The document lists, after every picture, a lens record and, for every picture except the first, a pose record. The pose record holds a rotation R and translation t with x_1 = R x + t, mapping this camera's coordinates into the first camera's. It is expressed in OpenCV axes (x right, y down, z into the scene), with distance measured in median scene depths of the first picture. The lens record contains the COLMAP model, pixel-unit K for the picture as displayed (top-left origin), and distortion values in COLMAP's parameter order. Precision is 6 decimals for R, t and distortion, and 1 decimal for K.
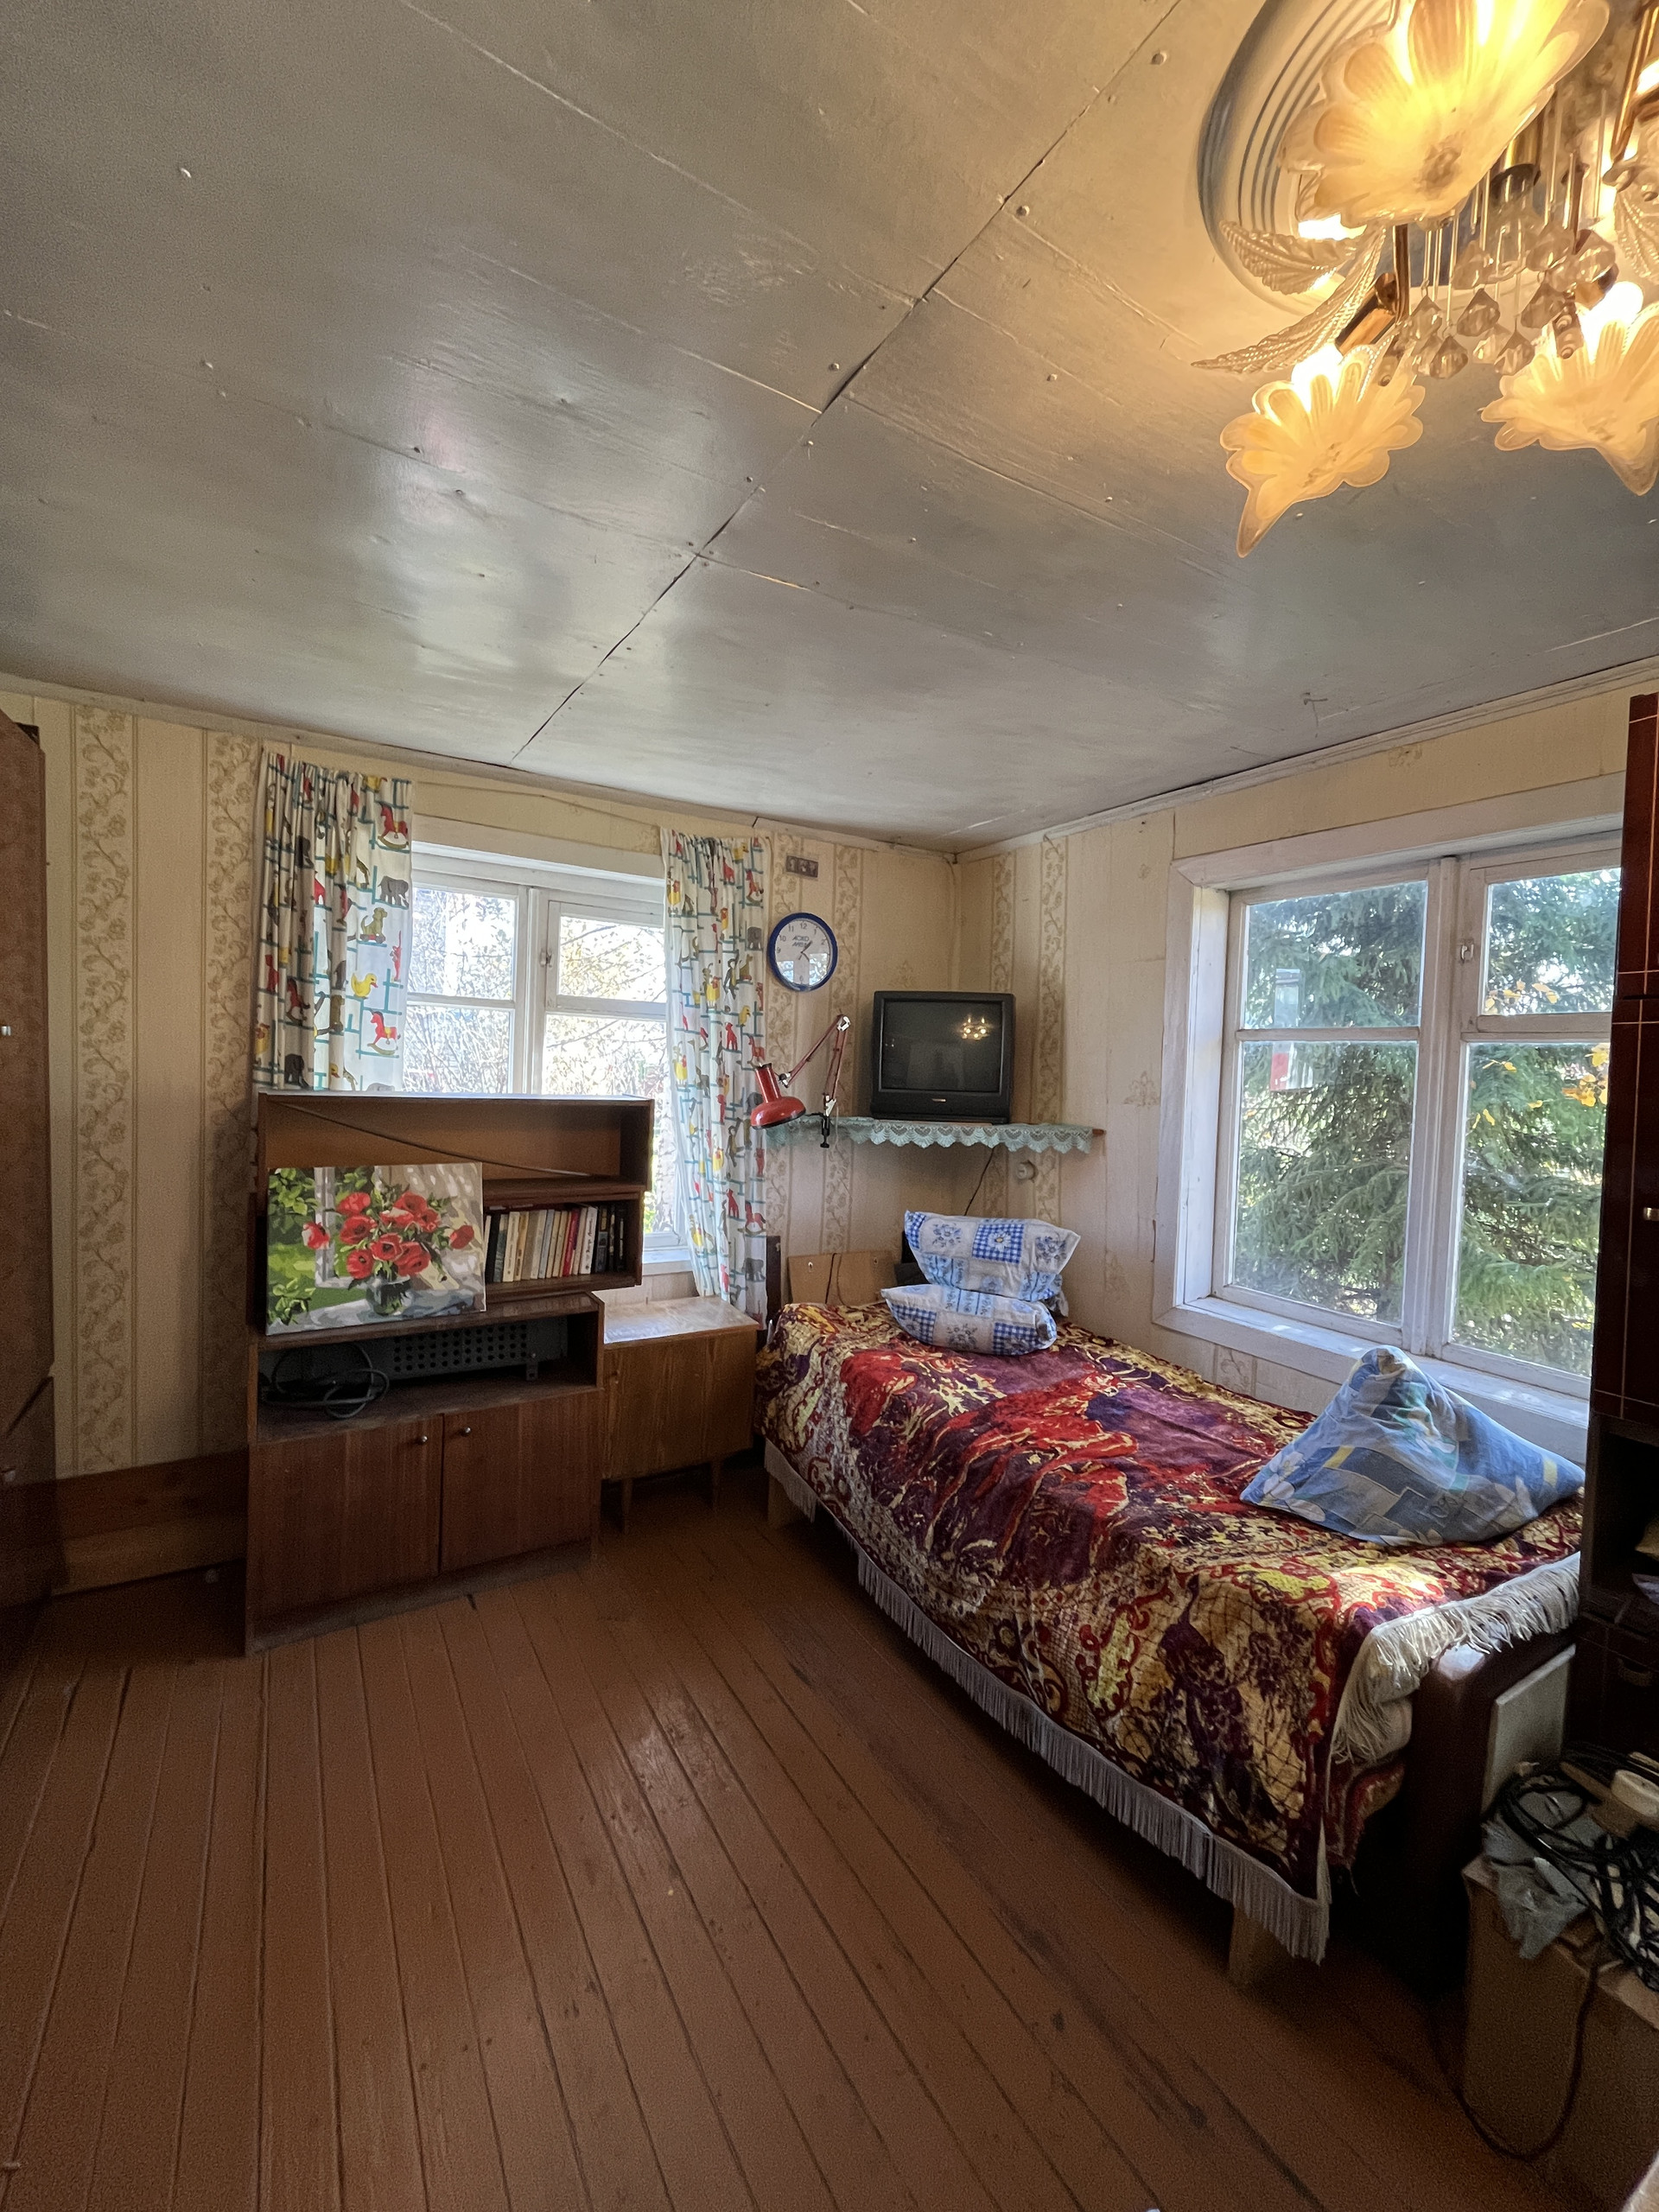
lens RADIAL K [[892.8, 0, 827.5], [0, 892.8, 1114.3], [0, 0, 1]] dist [-0.002894, -0.000531]
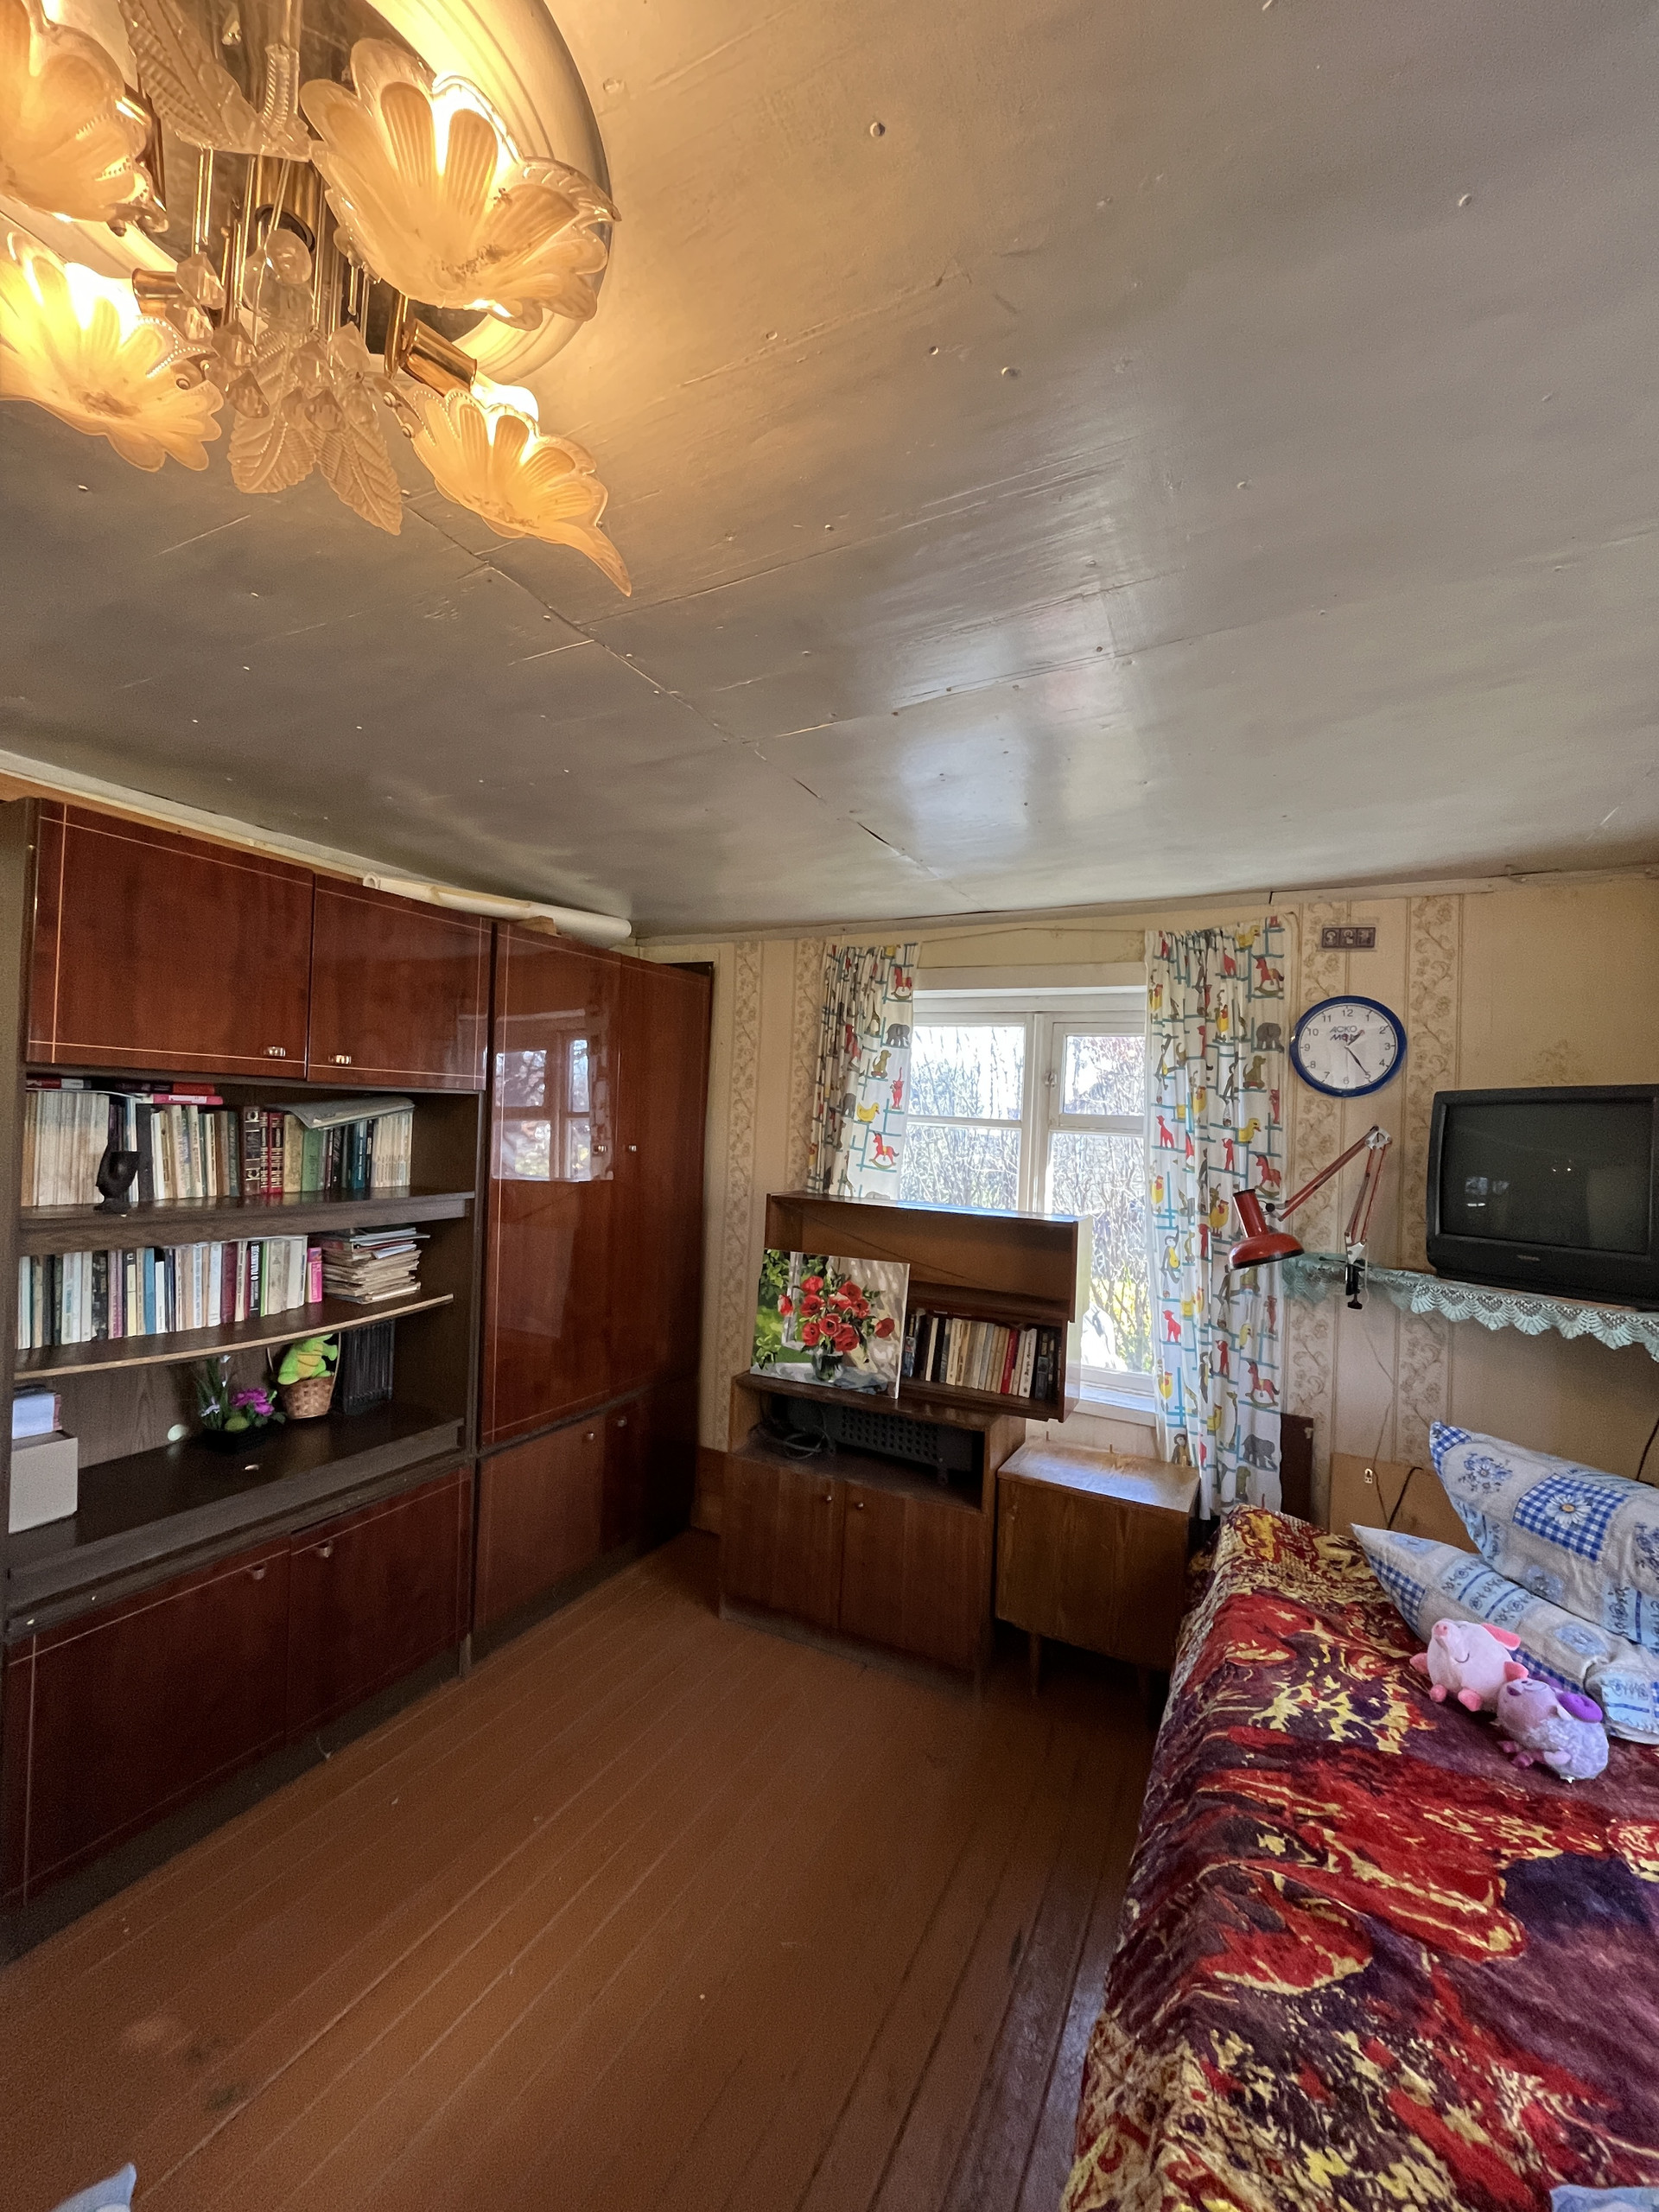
lens RADIAL K [[892.8, 0, 829.0], [0, 892.8, 1109.6], [0, 0, 1]] dist [-0.002894, -0.000531]
pose [[0.524605, -0.039465, -0.850430, 0.499783], [-0.082834, 0.991819, -0.097124, -0.021469], [0.847306, 0.121396, 0.517044, 0.302451]]
